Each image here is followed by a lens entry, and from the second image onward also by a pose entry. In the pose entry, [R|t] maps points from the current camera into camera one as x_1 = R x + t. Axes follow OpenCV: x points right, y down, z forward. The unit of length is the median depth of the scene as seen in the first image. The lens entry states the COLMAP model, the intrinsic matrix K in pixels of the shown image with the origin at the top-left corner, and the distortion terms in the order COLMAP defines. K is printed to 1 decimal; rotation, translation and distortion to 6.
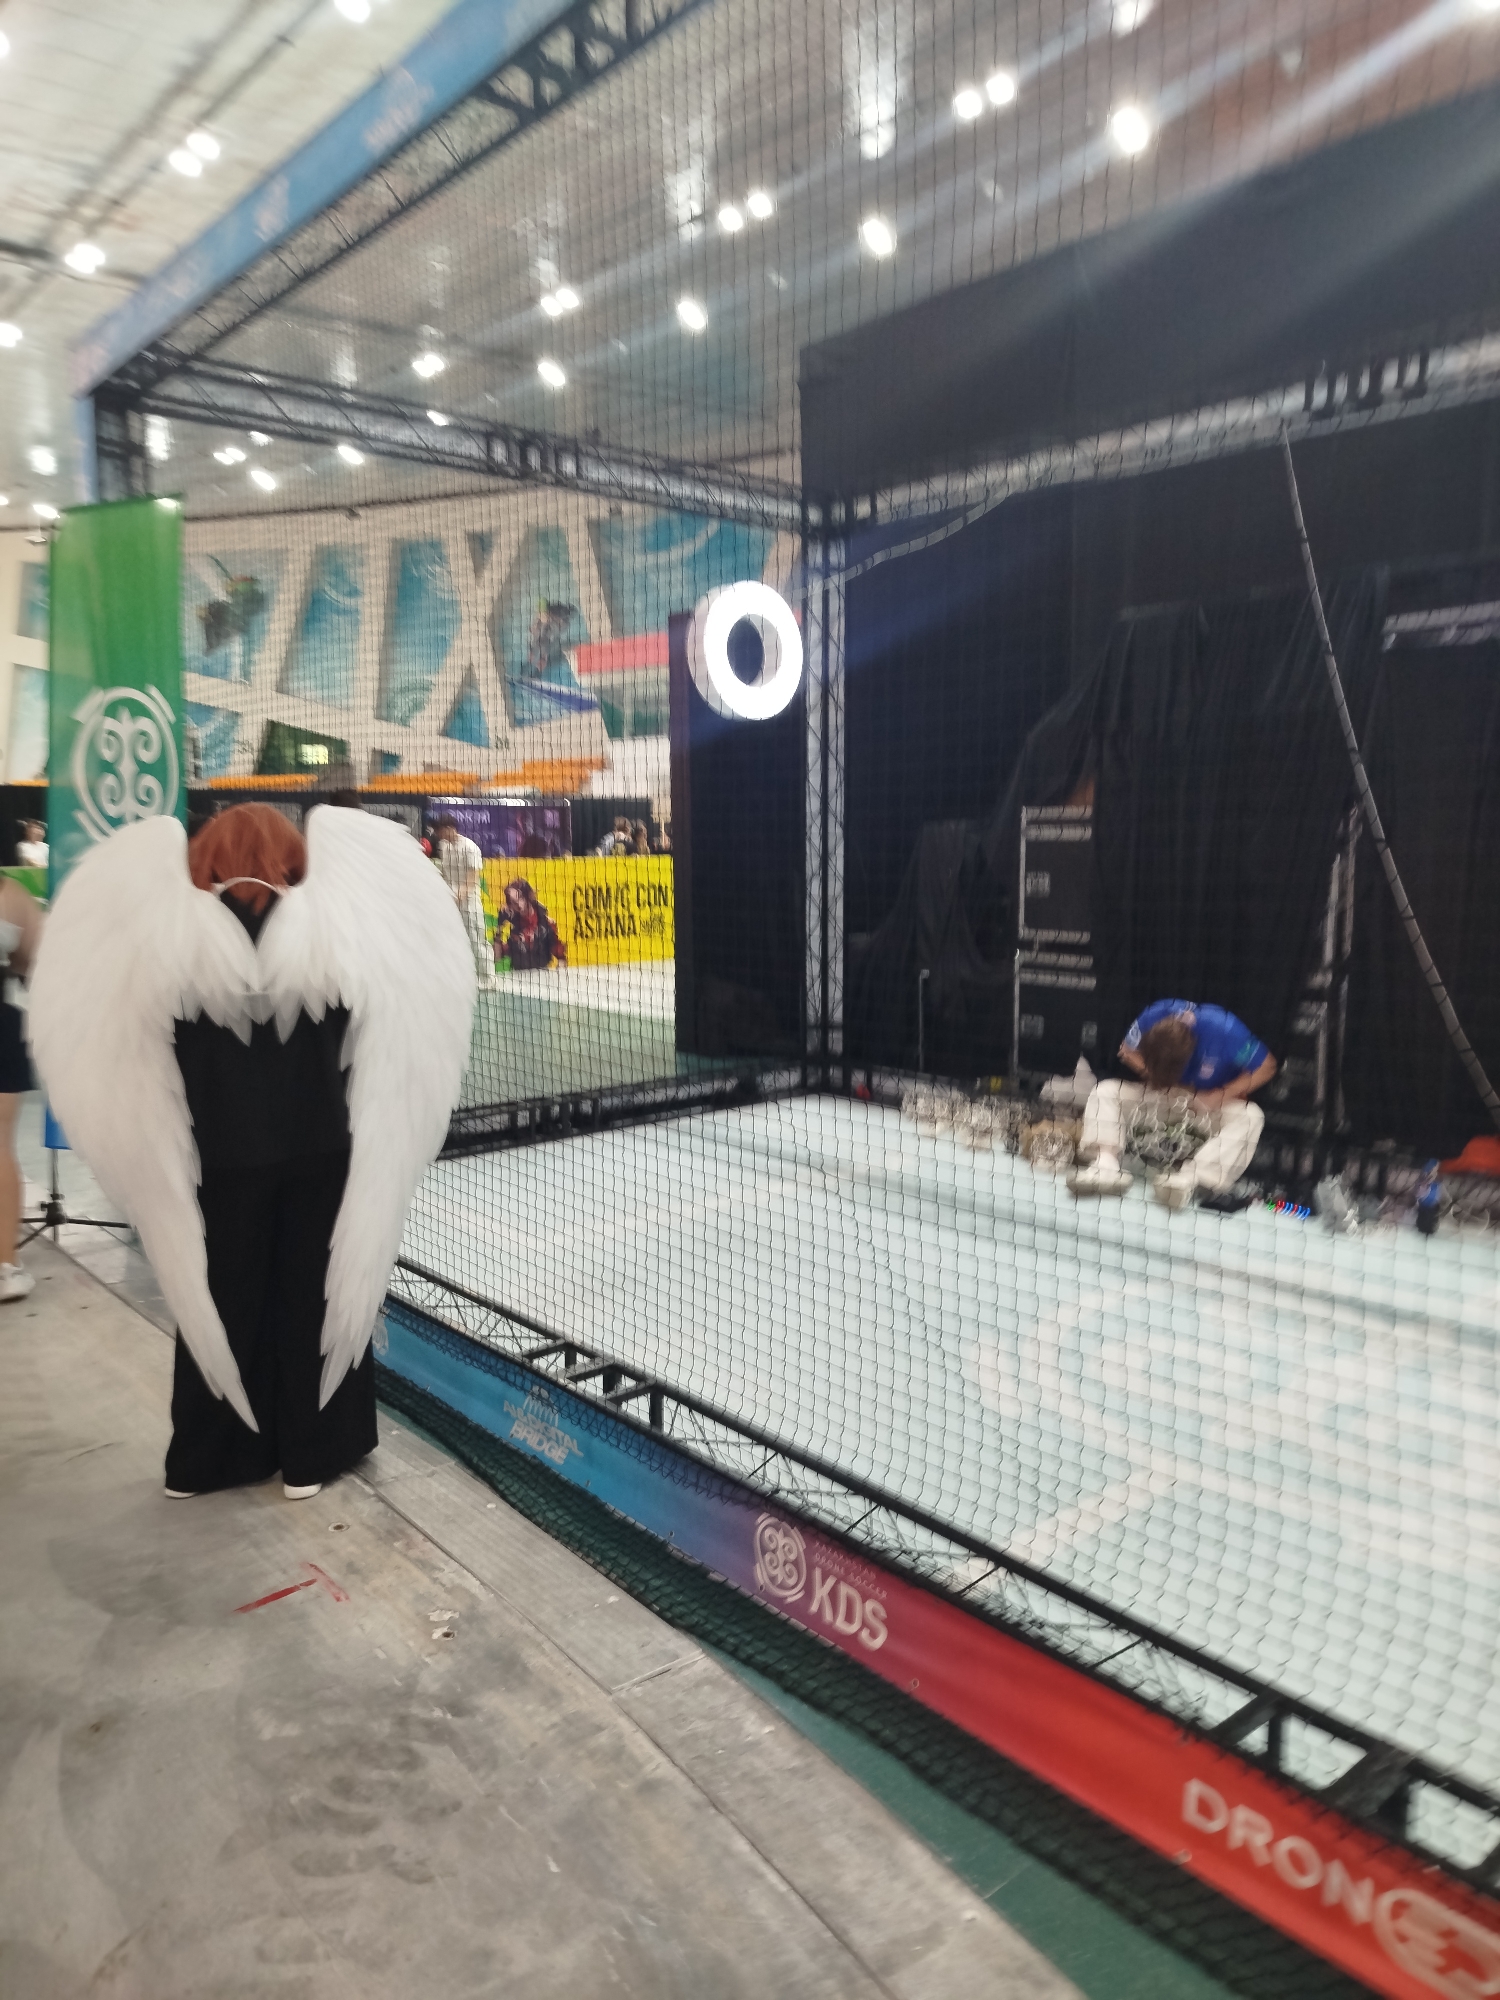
lens RADIAL K [[1413.1, 0, 756.6], [0, 1413.1, 1009.3], [0, 0, 1]] dist [0.009447, -0.013126]
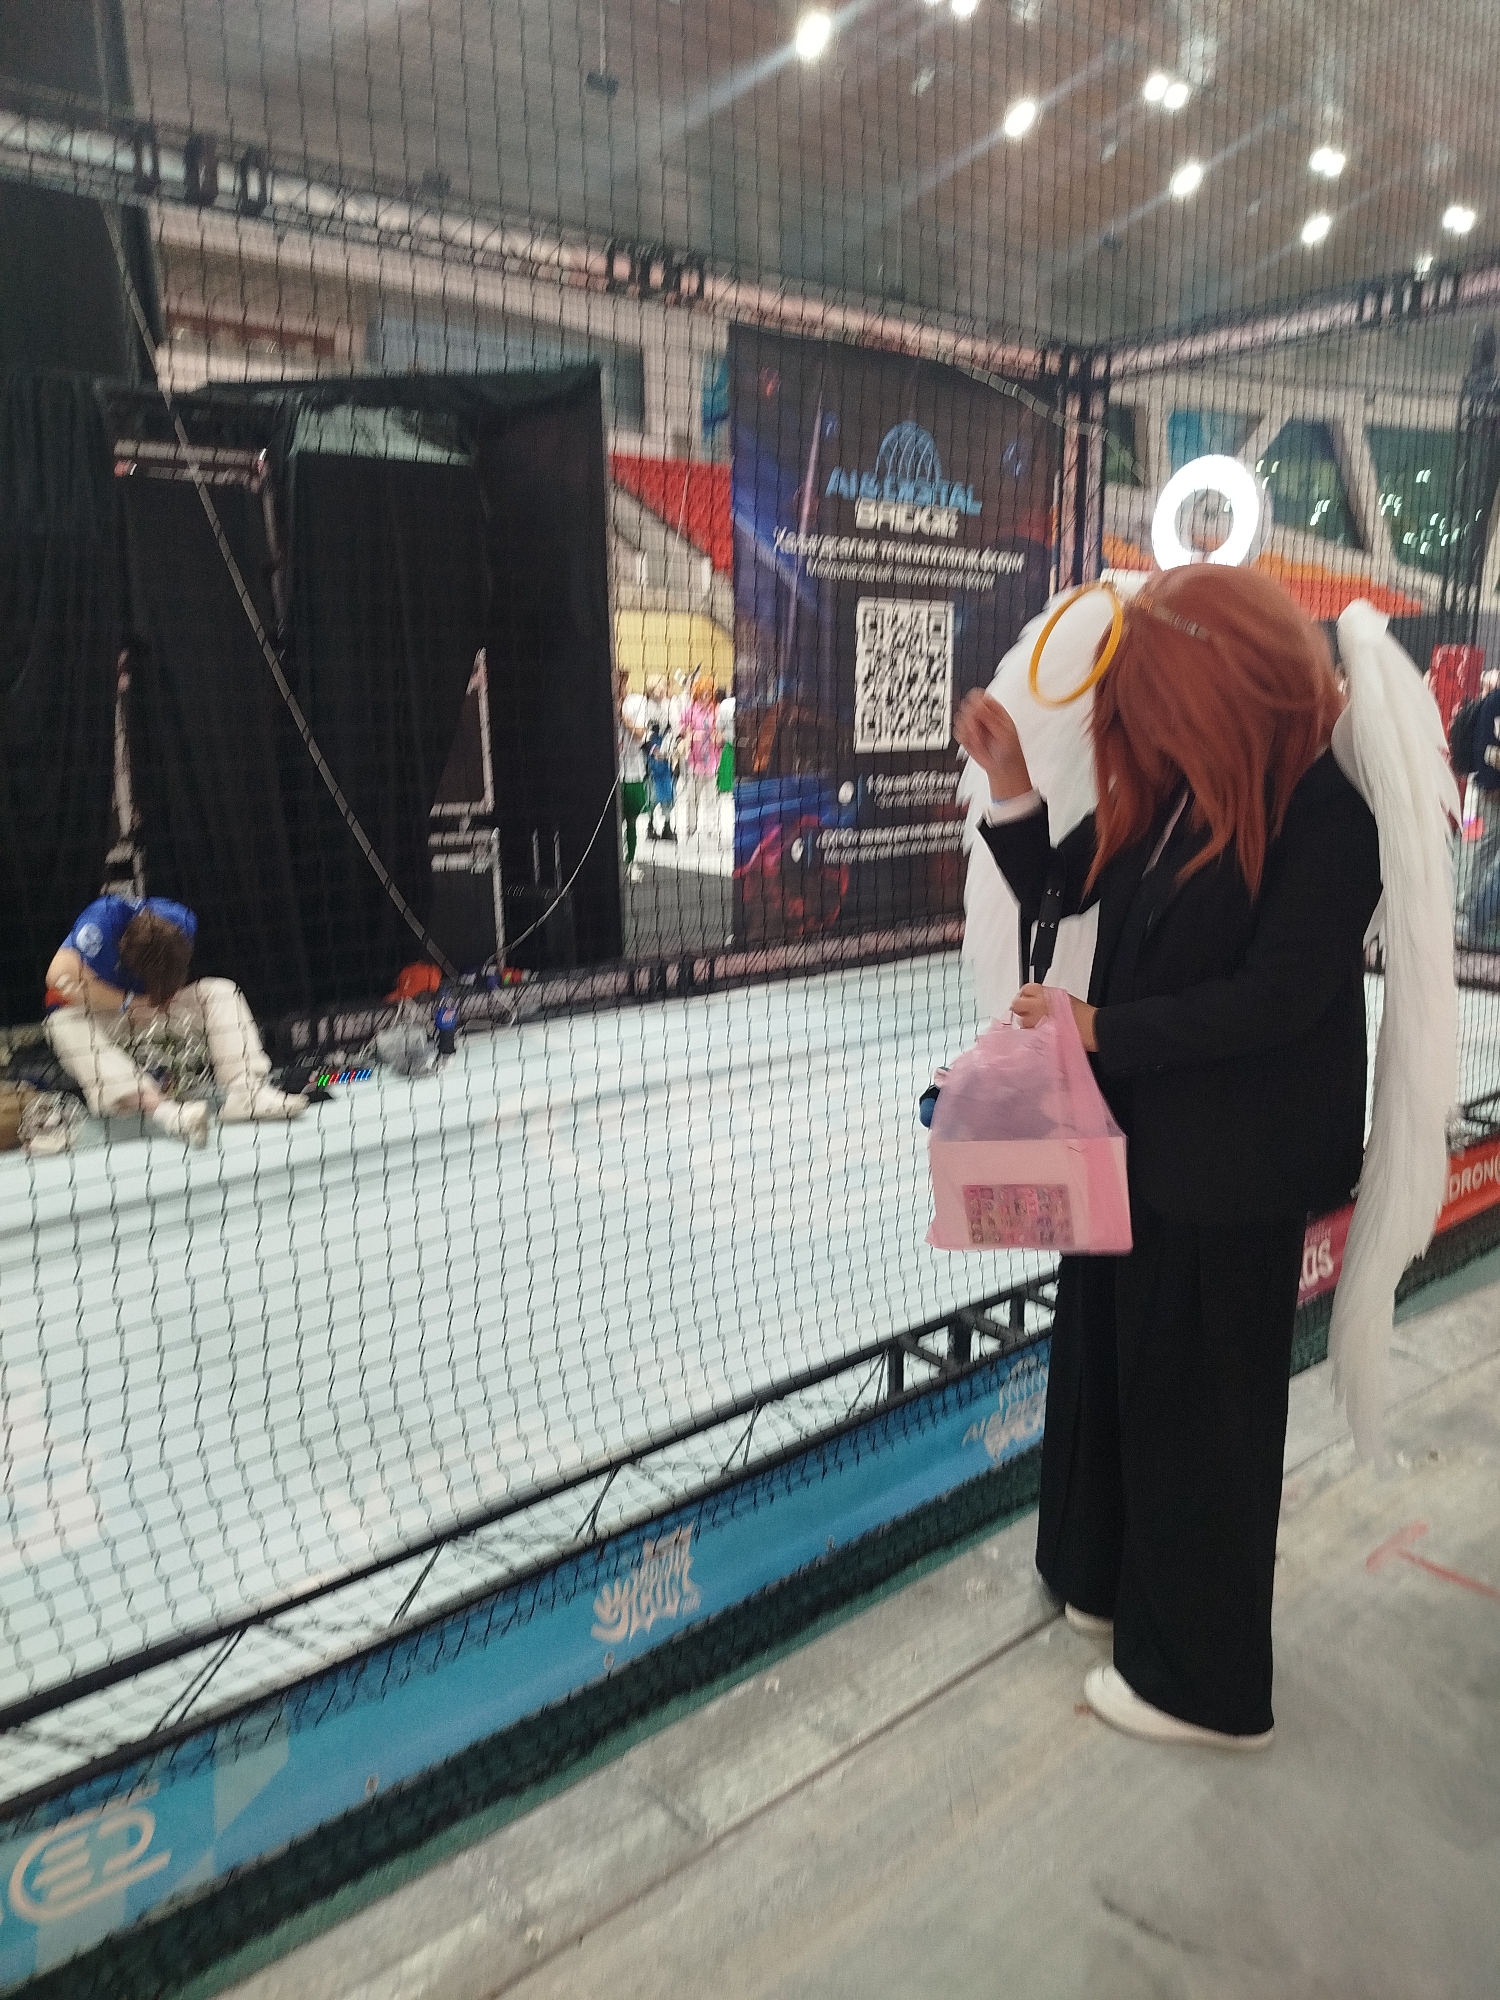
lens RADIAL K [[1413.1, 0, 757.4], [0, 1413.1, 993.3], [0, 0, 1]] dist [0.009447, -0.013126]
pose [[-0.022988, -0.191158, 0.981290, -0.672949], [0.129033, 0.972772, 0.192522, -0.075108], [-0.991374, 0.131045, 0.002304, 0.858110]]
